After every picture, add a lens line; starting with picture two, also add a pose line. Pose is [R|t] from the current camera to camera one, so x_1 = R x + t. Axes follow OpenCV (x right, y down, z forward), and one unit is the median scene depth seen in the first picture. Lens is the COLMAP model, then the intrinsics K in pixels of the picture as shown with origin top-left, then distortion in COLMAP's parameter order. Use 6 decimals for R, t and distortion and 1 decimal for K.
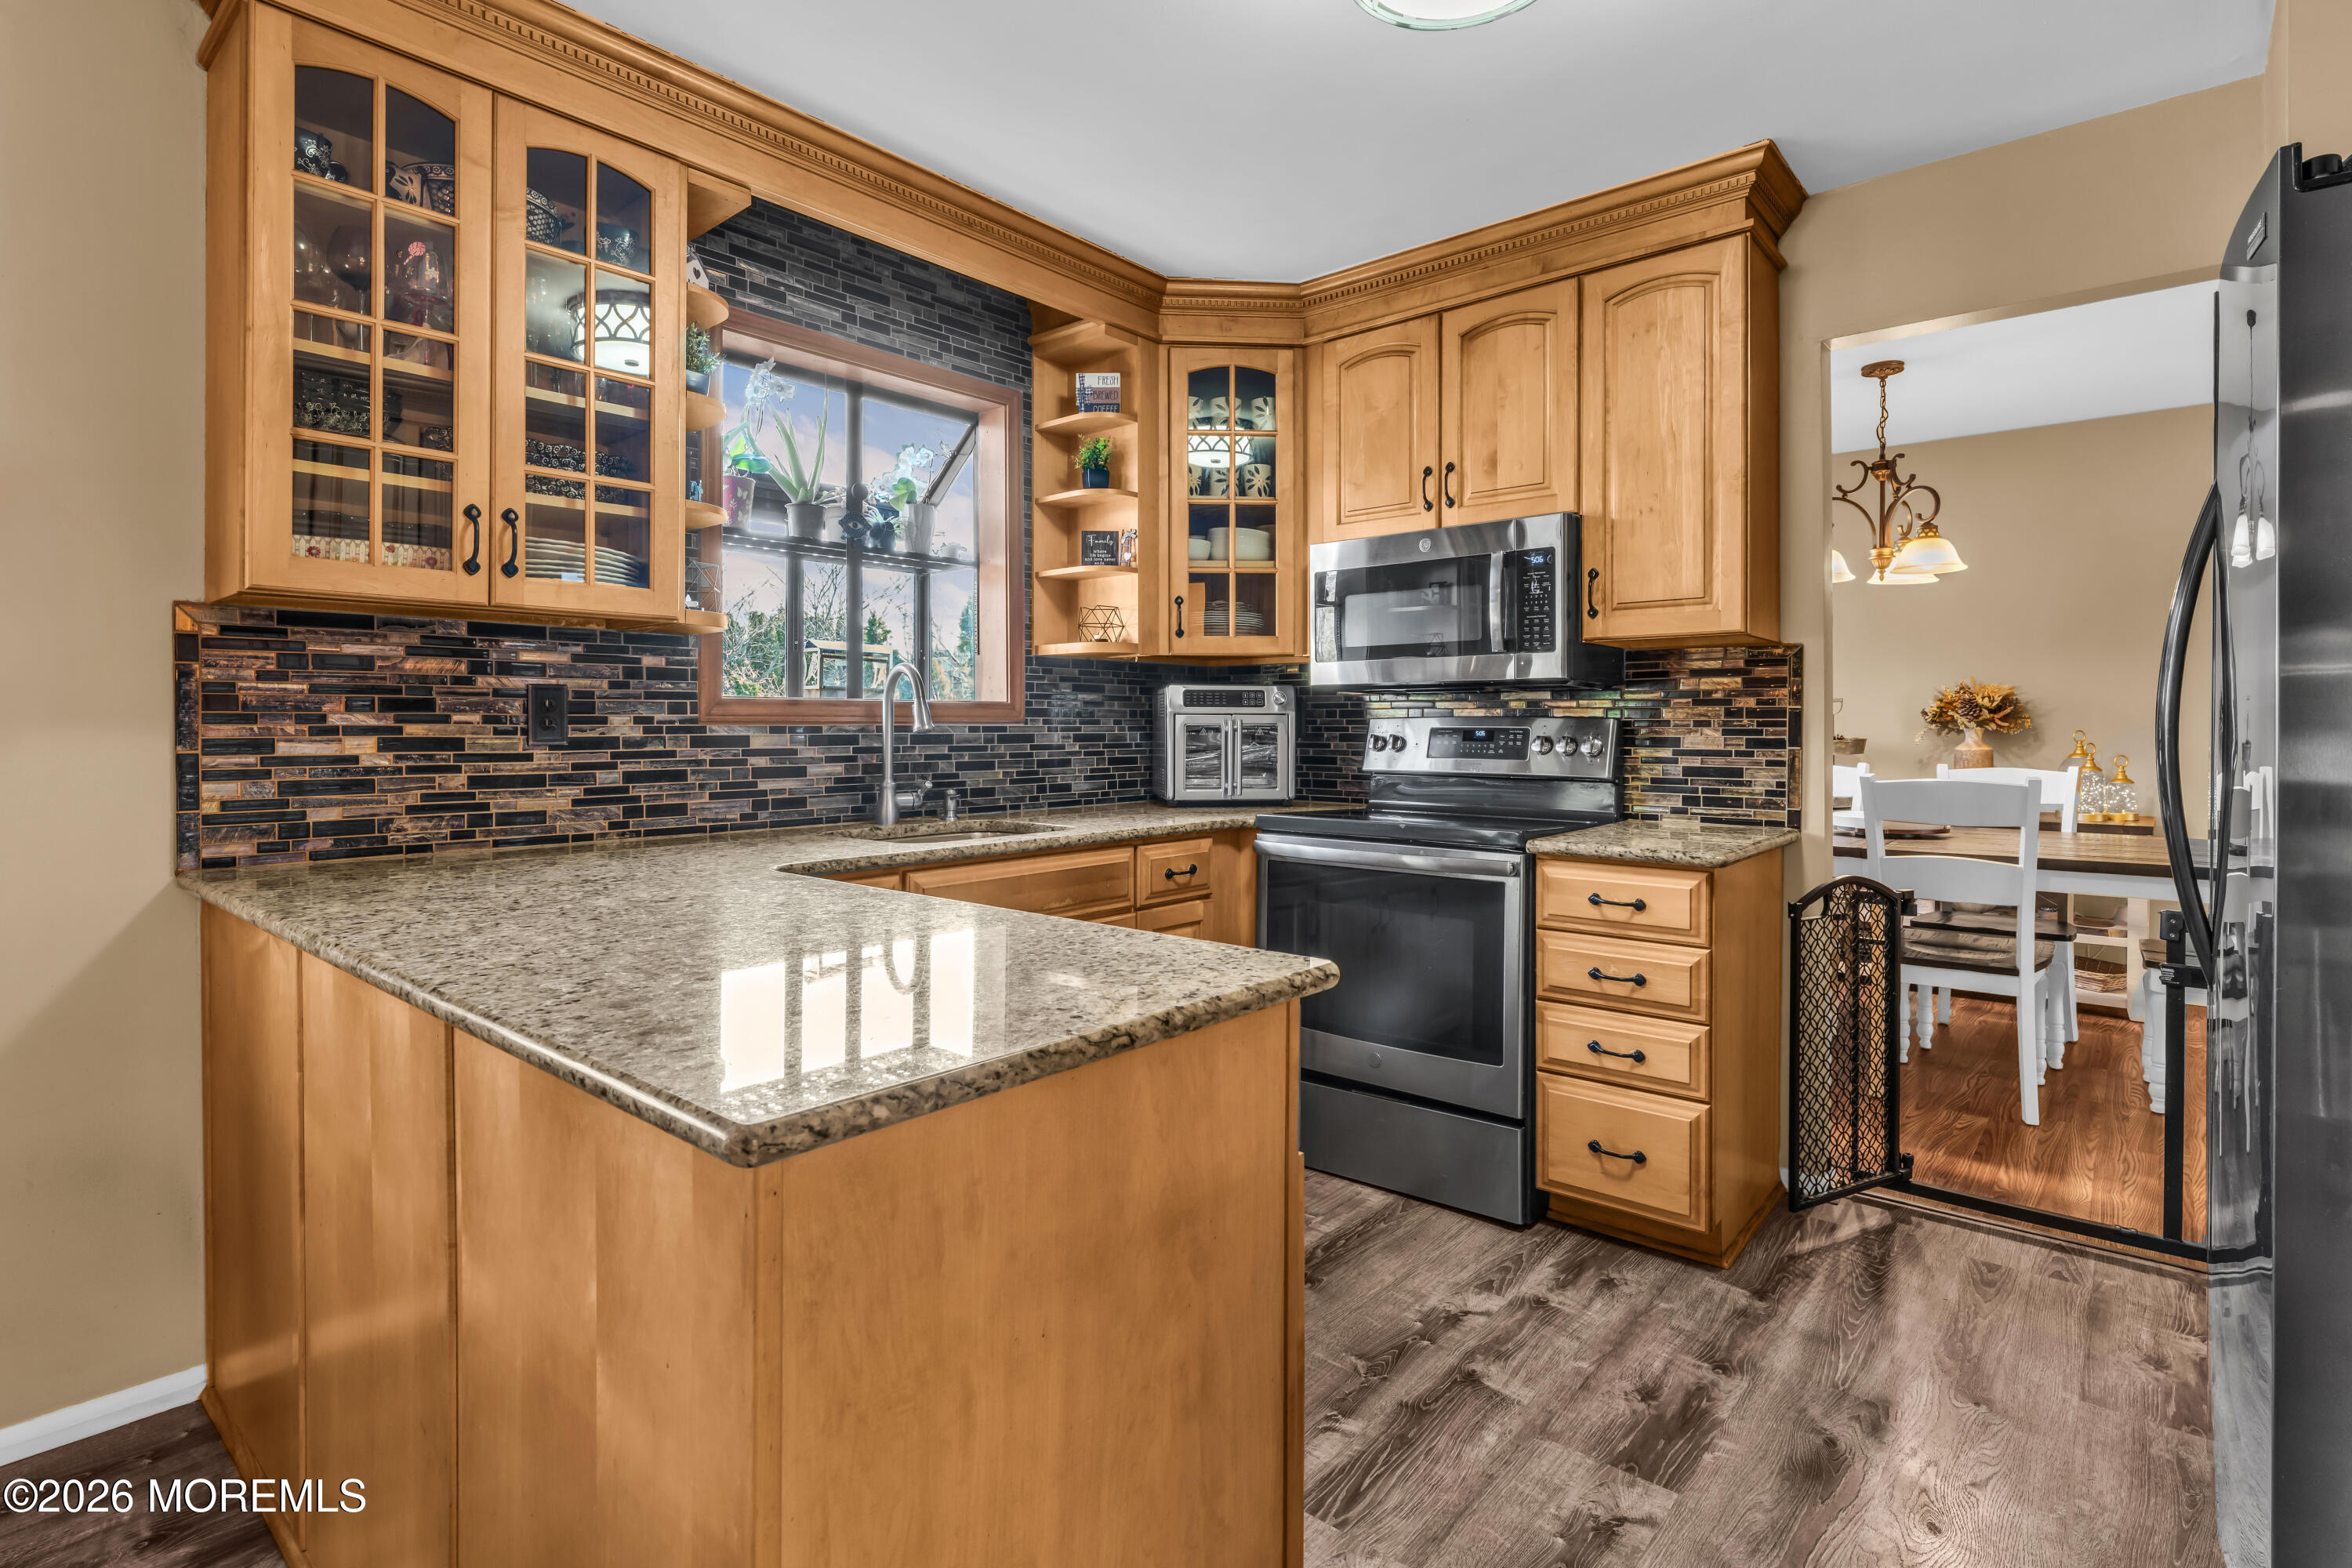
lens RADIAL K [[1133.8, 0, 1174.9], [0, 1133.8, 724.5], [0, 0, 1]] dist [-0.001798, -0.000532]
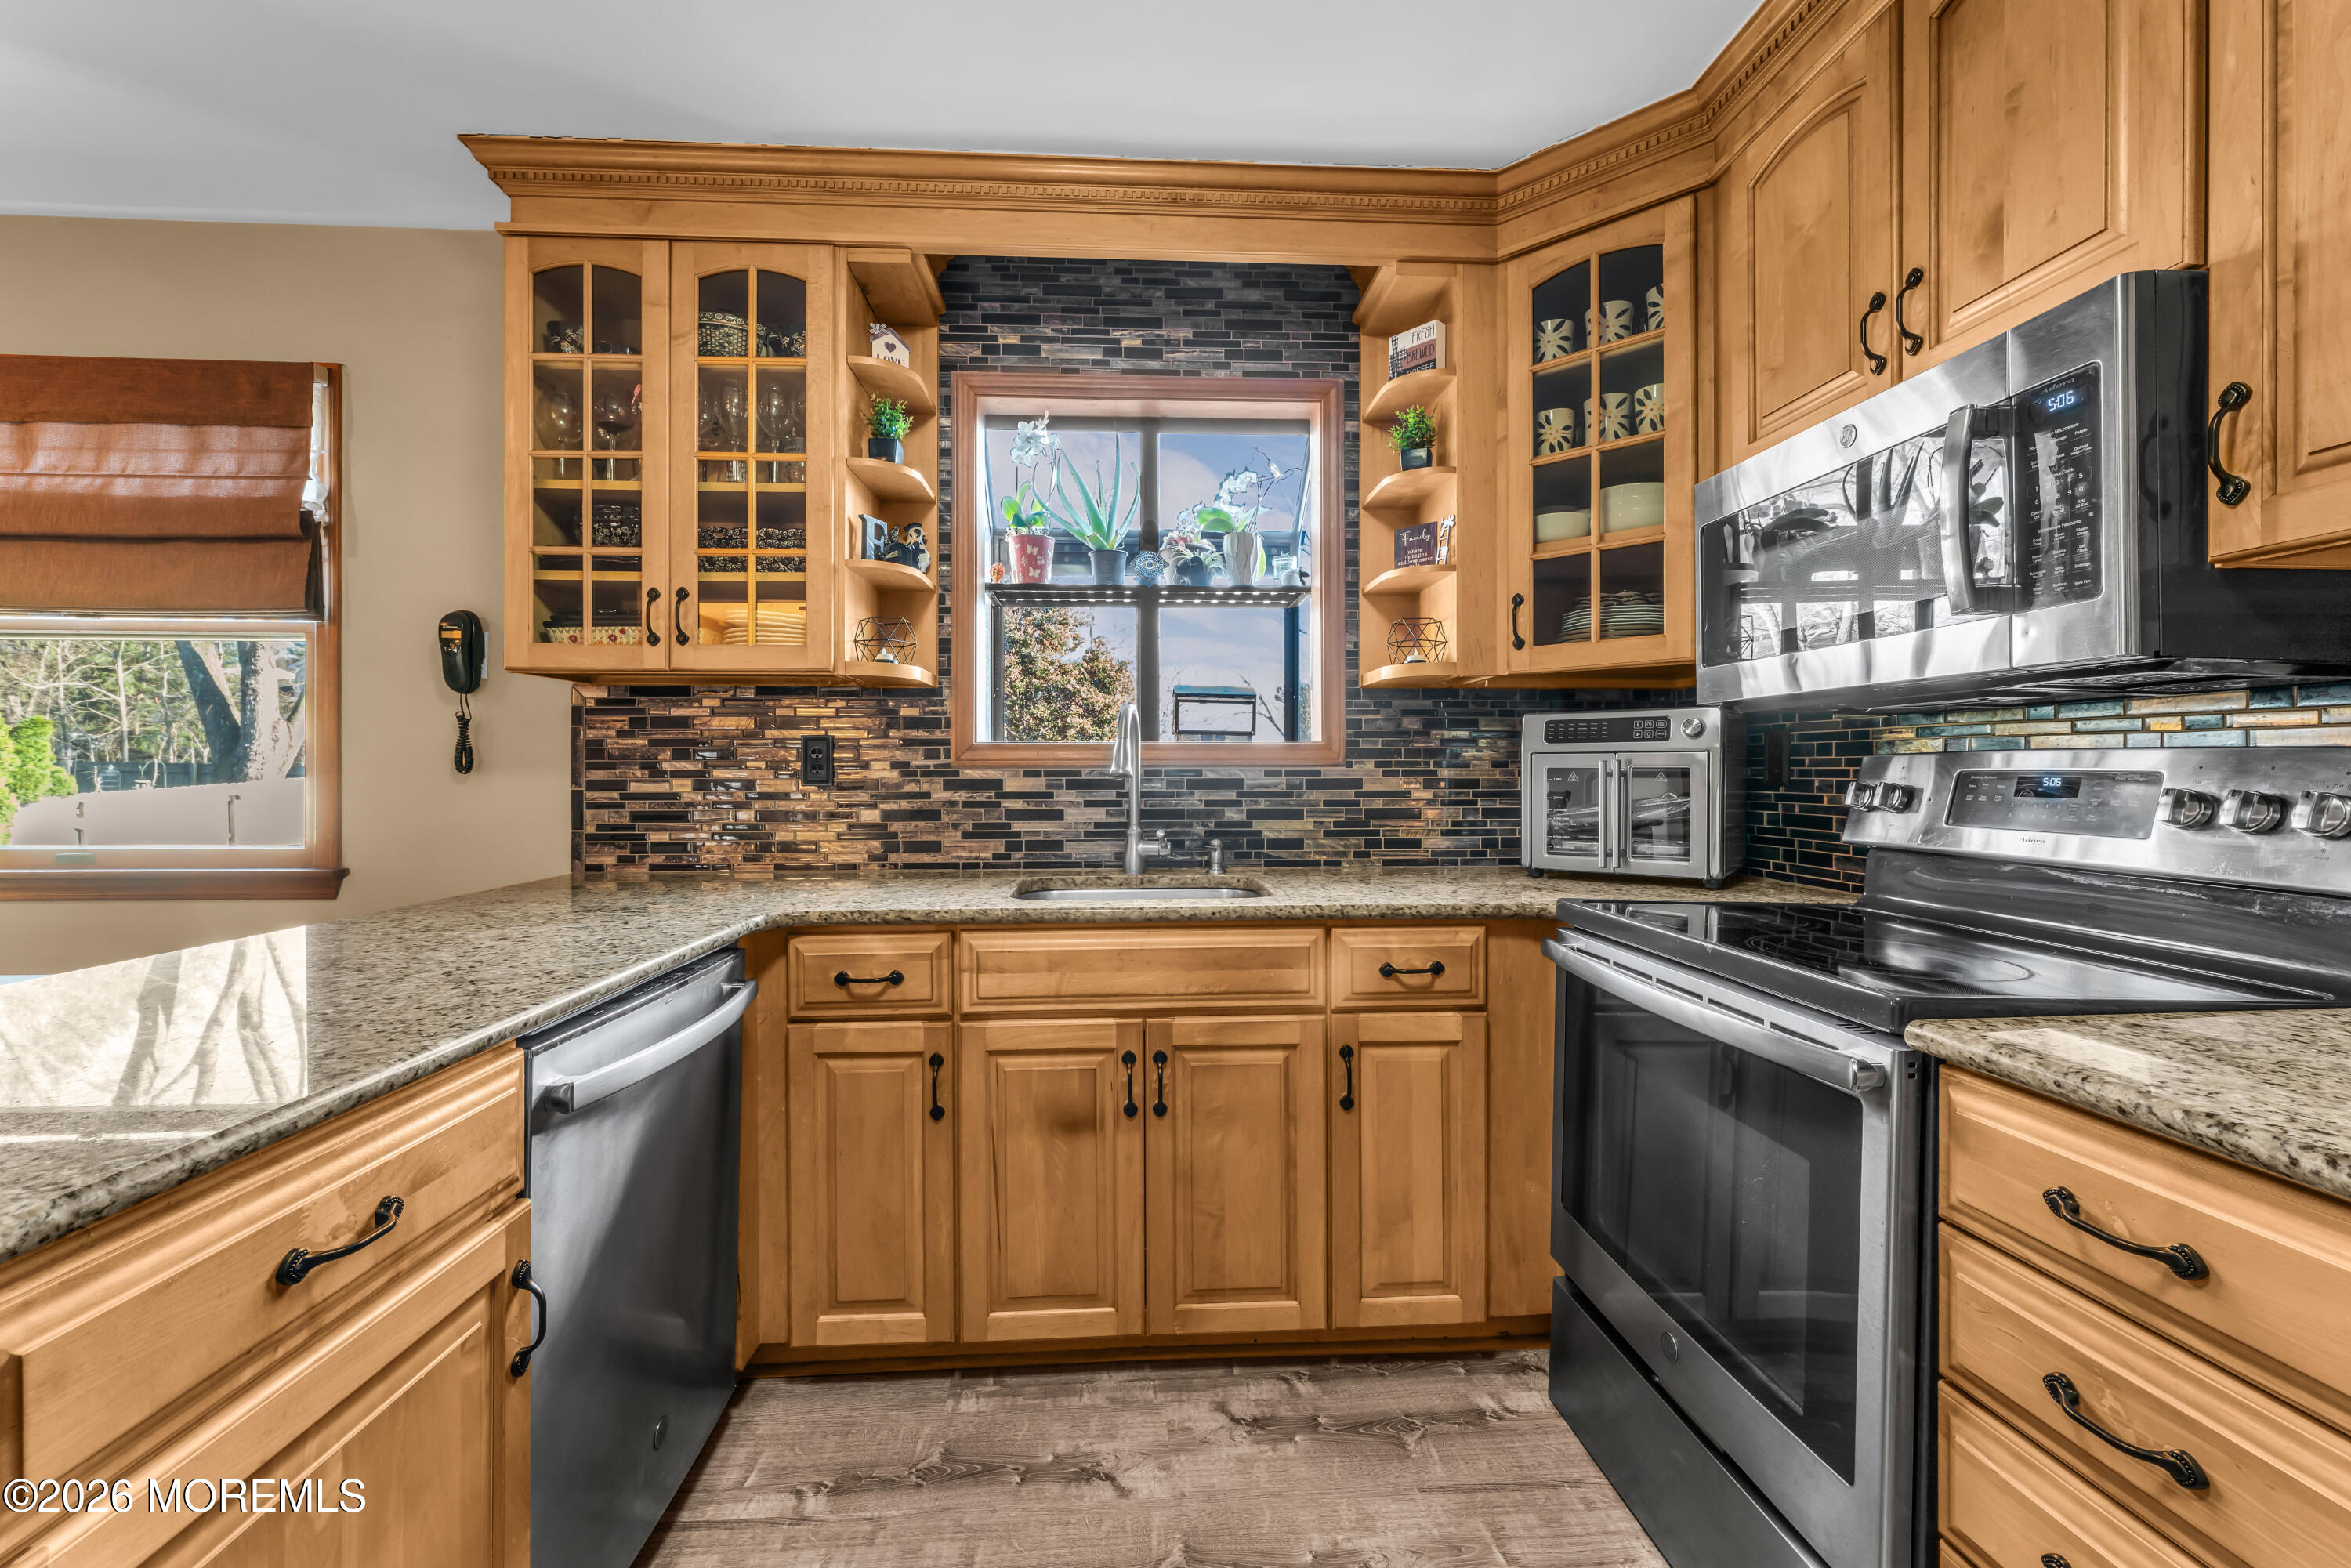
lens RADIAL K [[947.2, 0, 1168.3], [0, 947.2, 772.3], [0, 0, 1]] dist [-0.001139, -0.000160]
pose [[0.697075, 0.000605, -0.716998, 0.345404], [0.002643, 0.999991, 0.003413, 0.000872], [0.716994, -0.004274, 0.697067, 0.483226]]
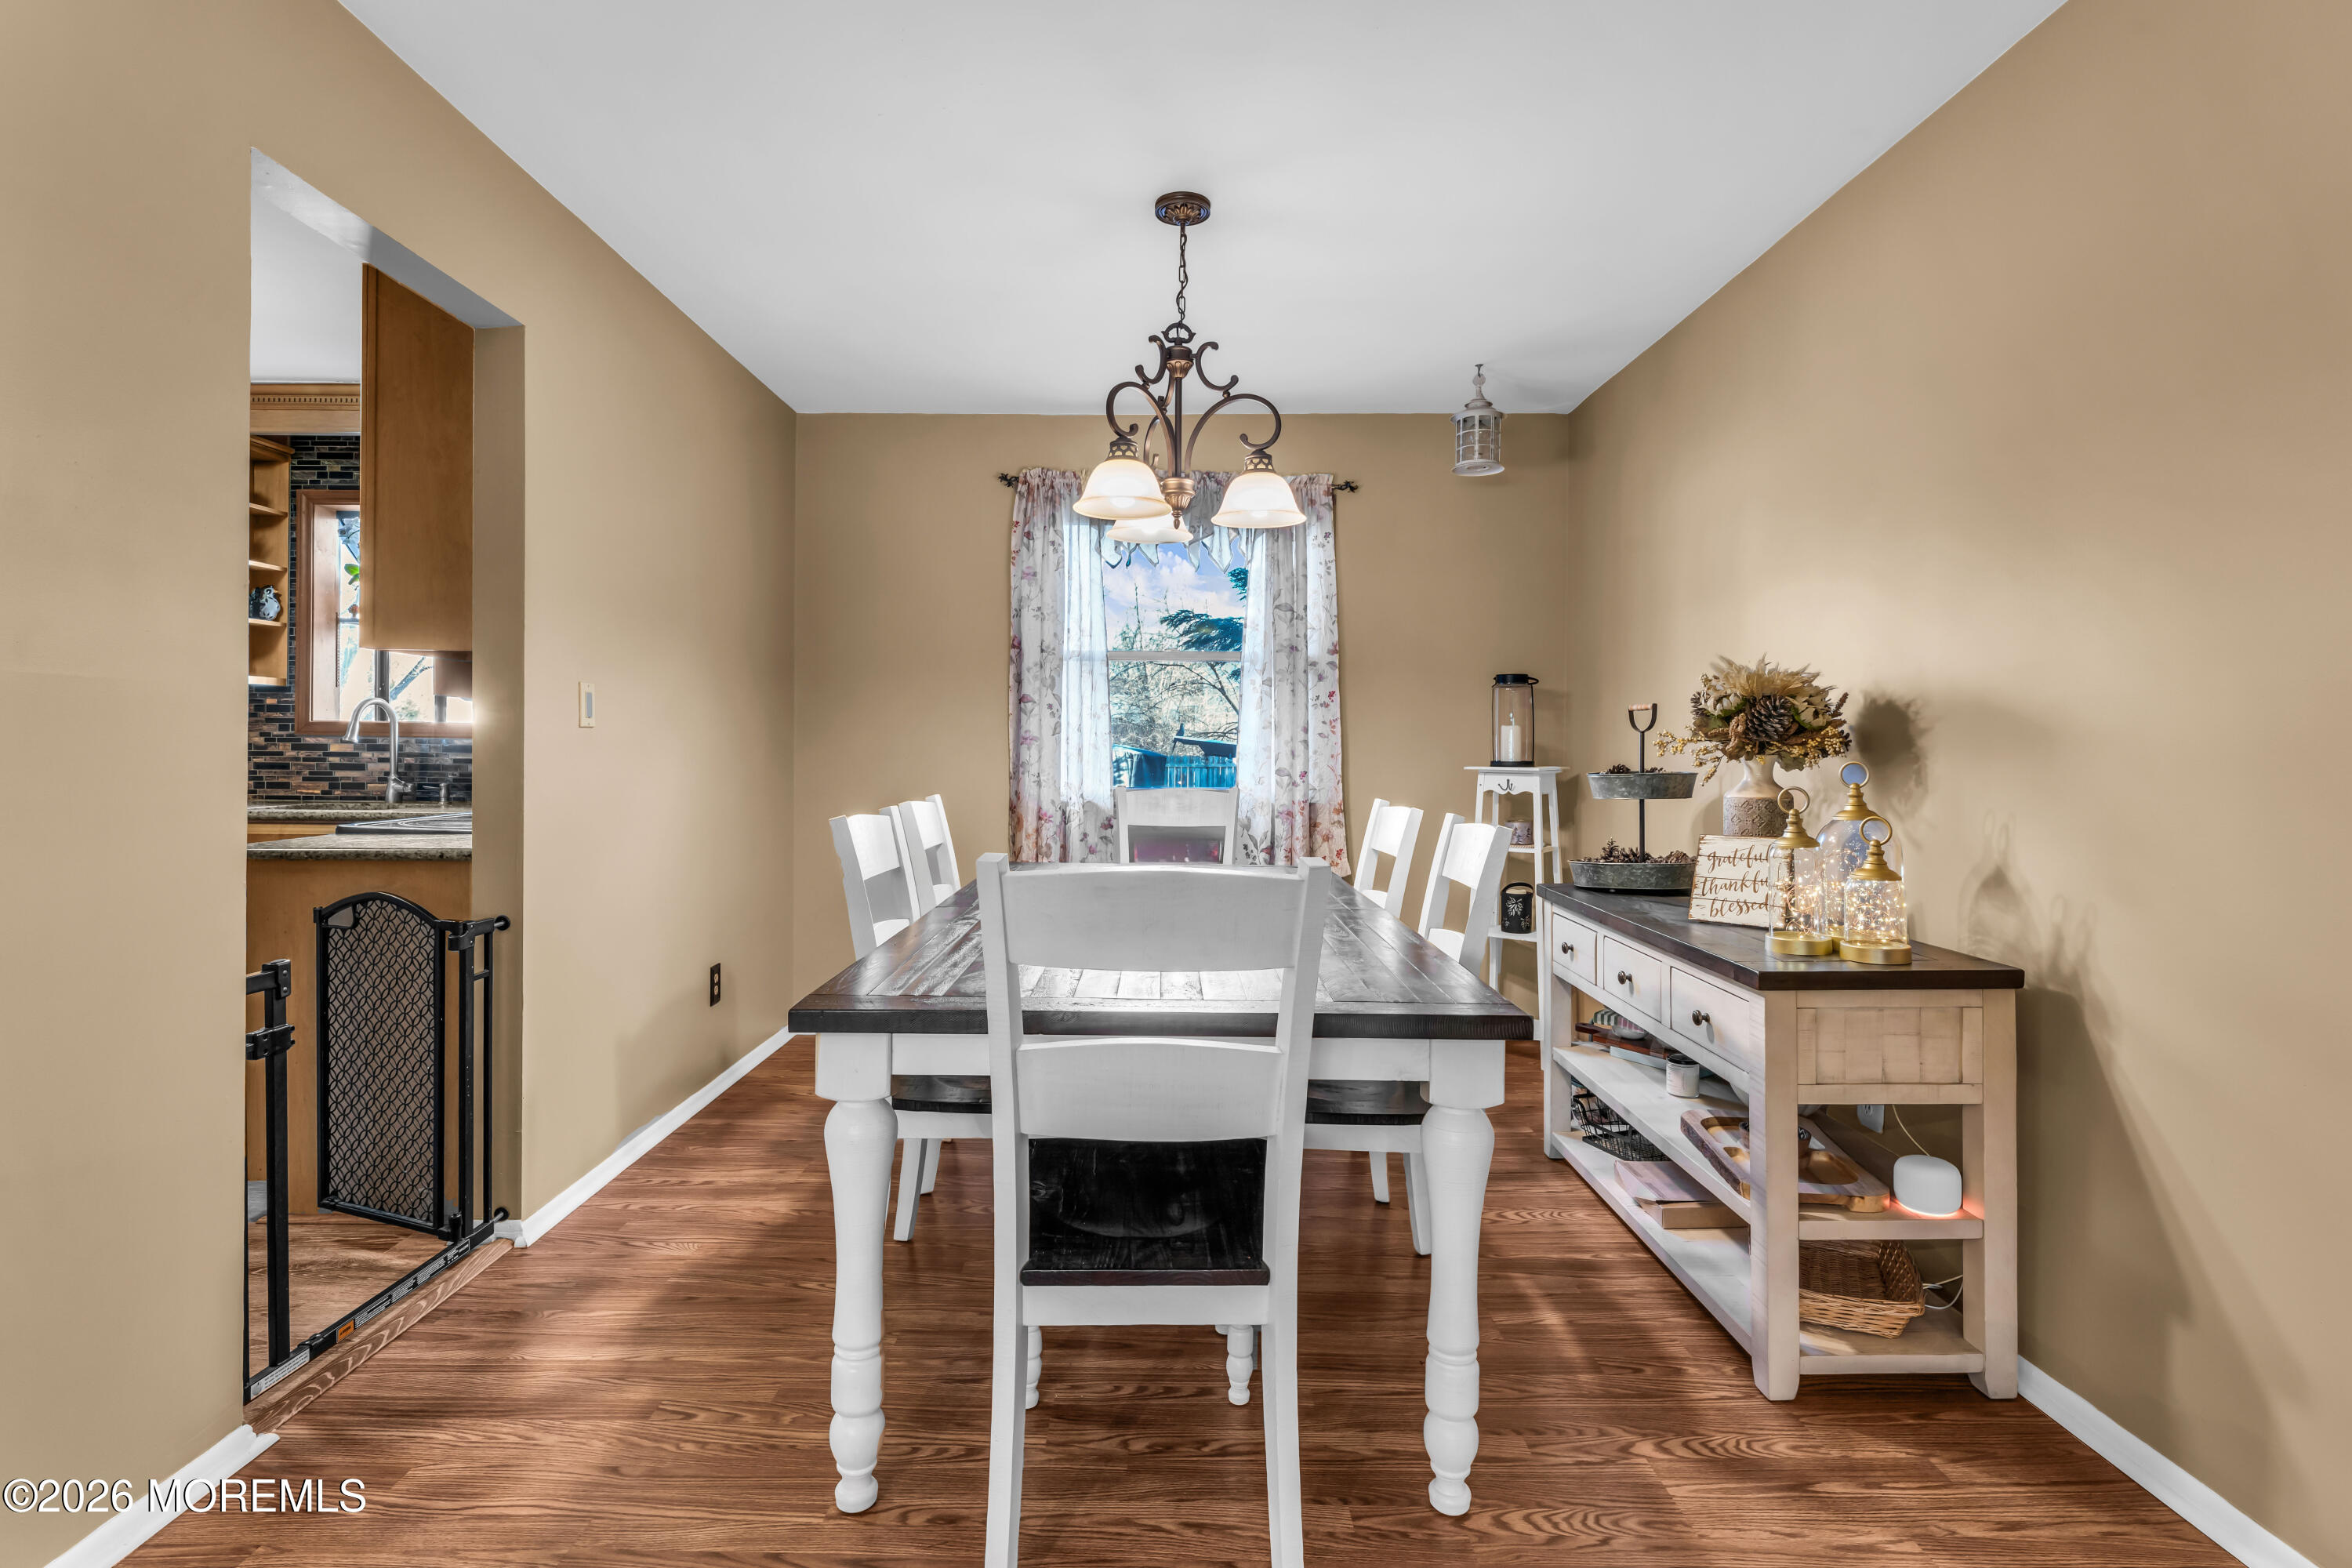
lens RADIAL K [[1133.8, 0, 1174.0], [0, 1133.8, 761.2], [0, 0, 1]] dist [-0.001798, -0.000532]
pose [[0.654255, 0.014528, -0.756135, 1.647749], [-0.009805, 0.999894, 0.010728, 0.004797], [0.756211, 0.000395, 0.654328, 0.821475]]
